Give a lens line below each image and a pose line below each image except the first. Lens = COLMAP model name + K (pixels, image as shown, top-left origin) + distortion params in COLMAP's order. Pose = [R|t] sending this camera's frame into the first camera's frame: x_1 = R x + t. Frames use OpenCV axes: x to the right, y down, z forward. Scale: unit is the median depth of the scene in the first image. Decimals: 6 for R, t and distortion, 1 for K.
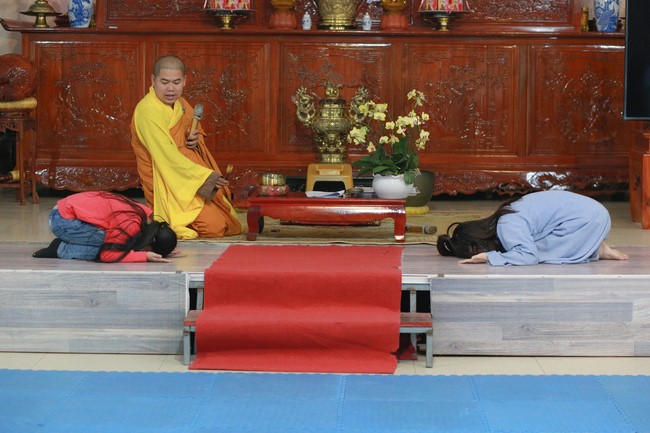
lens RADIAL K [[1571.6, 0, 317.4], [0, 1571.6, 255.1], [0, 0, 1]] dist [-0.116734, 0.000000]
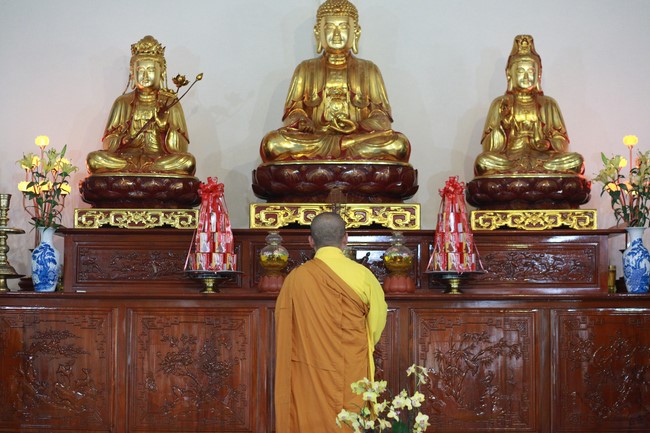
lens RADIAL K [[1571.6, 0, 321.0], [0, 1571.6, 216.3], [0, 0, 1]] dist [-0.116734, 0.000000]
pose [[0.999971, -0.004626, 0.006130, -0.000322], [0.005705, 0.981801, -0.189826, -0.023326], [-0.005140, 0.189855, 0.981799, 0.155035]]
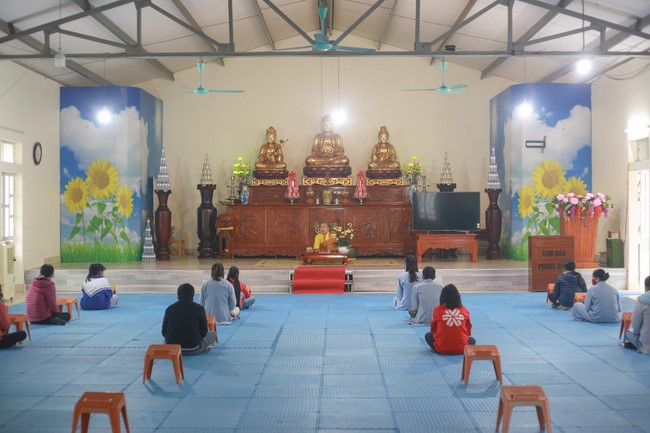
lens RADIAL K [[960.6, 0, 323.5], [0, 960.6, 220.9], [0, 0, 1]] dist [-0.081682, 0.000000]
pose [[0.999893, -0.010049, 0.010668, -0.020380], [0.011126, 0.994272, -0.106302, 0.122077], [-0.009538, 0.106409, 0.994277, -1.175891]]
